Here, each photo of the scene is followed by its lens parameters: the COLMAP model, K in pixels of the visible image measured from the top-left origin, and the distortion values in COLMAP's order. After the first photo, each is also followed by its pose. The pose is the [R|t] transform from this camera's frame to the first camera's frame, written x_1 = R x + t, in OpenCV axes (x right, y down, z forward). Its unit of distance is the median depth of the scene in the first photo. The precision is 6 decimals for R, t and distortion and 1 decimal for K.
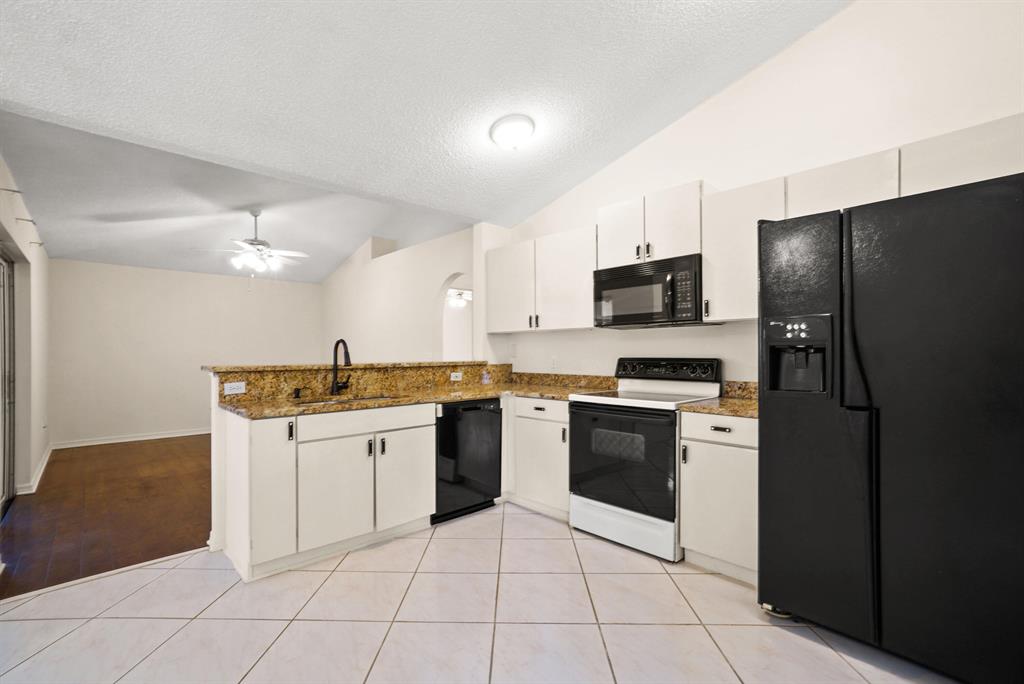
lens RADIAL K [[453.8, 0, 507.2], [0, 453.8, 351.7], [0, 0, 1]] dist [-0.001271, 0.000097]
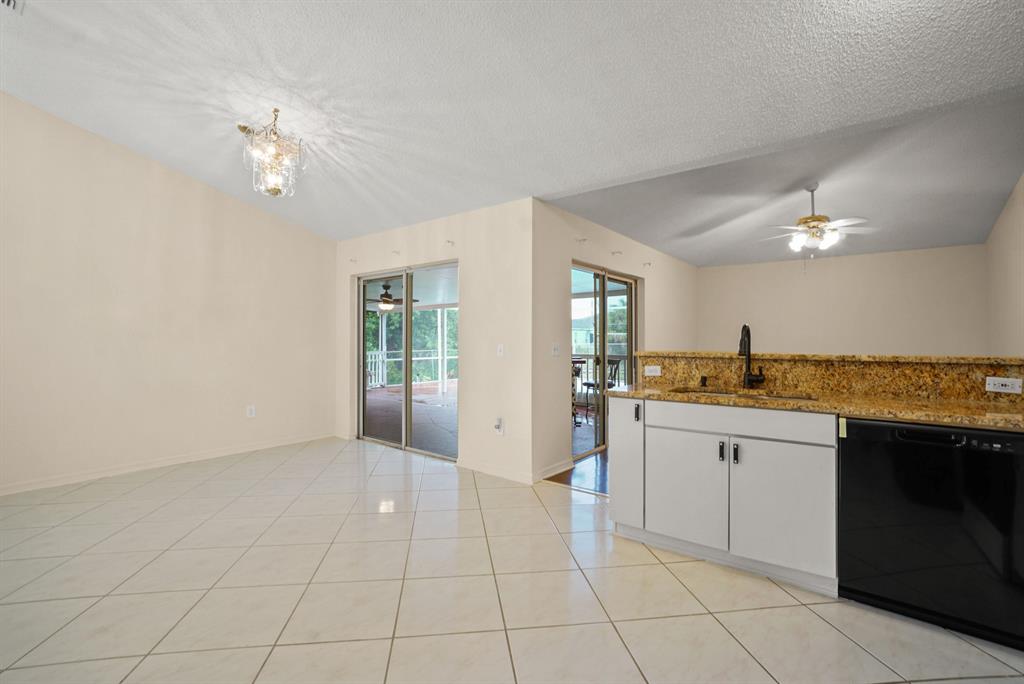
lens RADIAL K [[453.8, 0, 503.5], [0, 453.8, 336.7], [0, 0, 1]] dist [-0.001271, 0.000097]
pose [[0.176518, -0.002139, -0.984295, 0.419029], [-0.002120, 0.999994, -0.002553, -0.001414], [0.984295, 0.002537, 0.176512, 0.394972]]
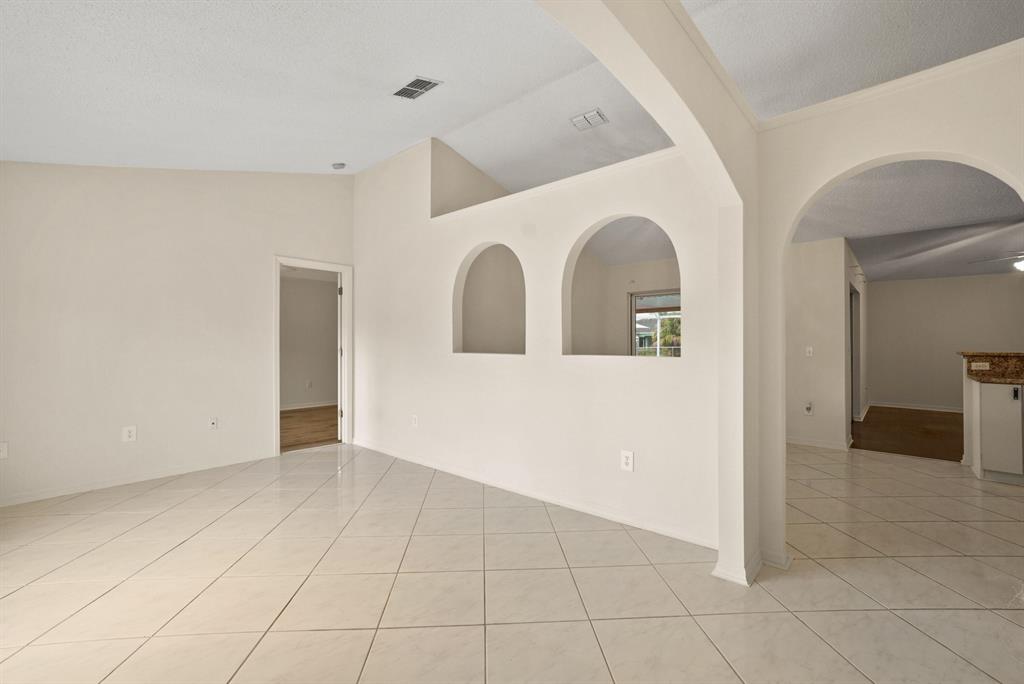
lens RADIAL K [[453.8, 0, 496.4], [0, 453.8, 341.7], [0, 0, 1]] dist [-0.001271, 0.000097]
pose [[0.099406, 0.000120, -0.995047, 0.710088], [0.001945, 0.999998, 0.000314, -0.006718], [0.995045, -0.001967, 0.099406, -0.732684]]
